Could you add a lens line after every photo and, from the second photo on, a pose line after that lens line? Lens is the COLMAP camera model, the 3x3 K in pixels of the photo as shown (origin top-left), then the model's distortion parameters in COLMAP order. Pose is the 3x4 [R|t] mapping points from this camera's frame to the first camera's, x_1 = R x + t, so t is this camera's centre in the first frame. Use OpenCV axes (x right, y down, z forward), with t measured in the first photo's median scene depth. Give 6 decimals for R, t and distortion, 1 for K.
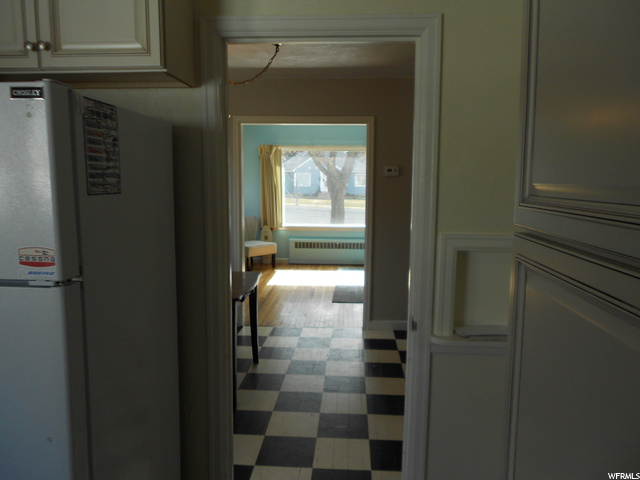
lens RADIAL K [[496.2, 0, 320.0], [0, 496.2, 240.0], [0, 0, 1]] dist [-0.013150, -0.006203]
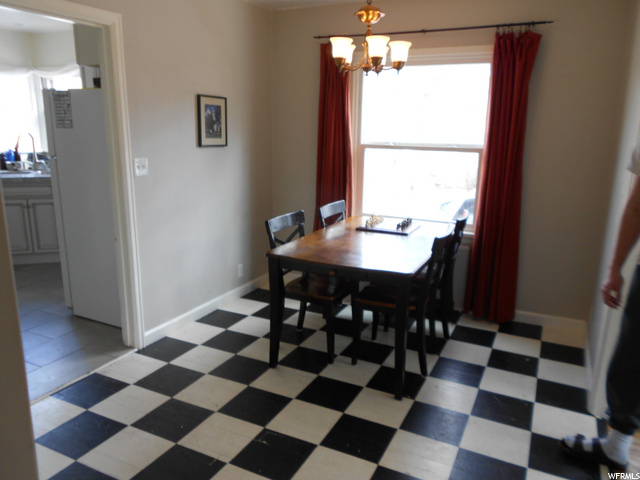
lens RADIAL K [[496.2, 0, 320.0], [0, 496.2, 240.0], [0, 0, 1]] dist [-0.013150, -0.006203]
pose [[-0.391387, 0.203233, -0.897504, 1.358149], [-0.130451, 0.953205, 0.272733, -0.385787], [0.910933, 0.223824, -0.346560, 3.043952]]
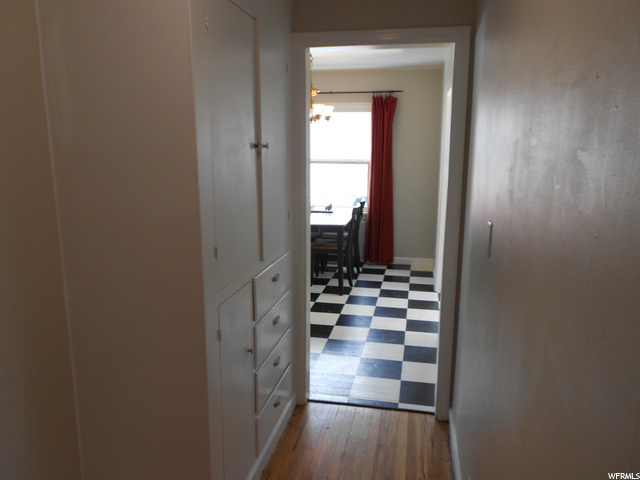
lens RADIAL K [[496.2, 0, 320.0], [0, 496.2, 240.0], [0, 0, 1]] dist [-0.013150, -0.006203]
pose [[-0.136468, 0.182147, -0.973755, 3.926833], [-0.132209, 0.970809, 0.200125, -0.403176], [0.981783, 0.156050, -0.108403, 2.935741]]
